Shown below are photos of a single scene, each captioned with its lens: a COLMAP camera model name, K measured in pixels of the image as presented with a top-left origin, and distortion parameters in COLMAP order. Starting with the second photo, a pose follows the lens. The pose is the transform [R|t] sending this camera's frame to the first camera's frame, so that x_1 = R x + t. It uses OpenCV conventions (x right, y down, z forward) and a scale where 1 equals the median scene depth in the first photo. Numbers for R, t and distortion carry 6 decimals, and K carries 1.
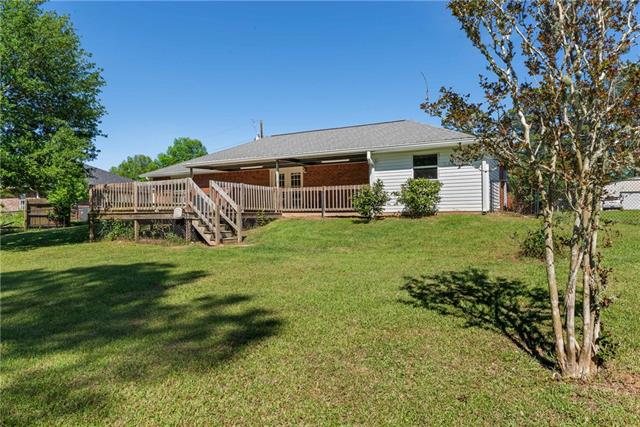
lens RADIAL K [[415.2, 0, 321.2], [0, 415.2, 213.6], [0, 0, 1]] dist [0.000489, 0.001063]
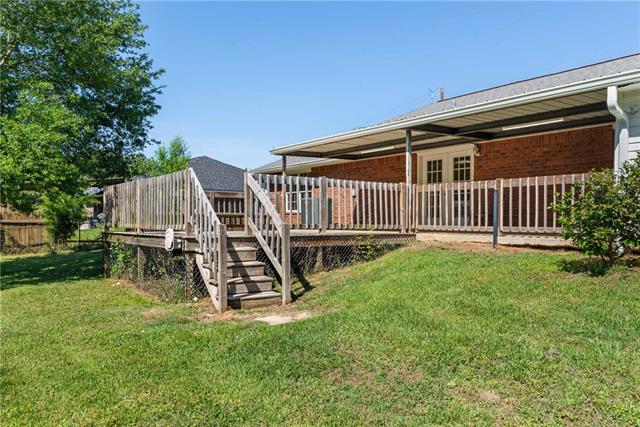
lens RADIAL K [[472.8, 0, 330.2], [0, 472.8, 228.3], [0, 0, 1]] dist [-0.003818, -0.001615]
pose [[0.905268, 0.016743, -0.424511, 0.060249], [-0.004738, 0.999559, 0.029319, -0.025541], [0.424814, -0.024530, 0.904948, 0.447194]]
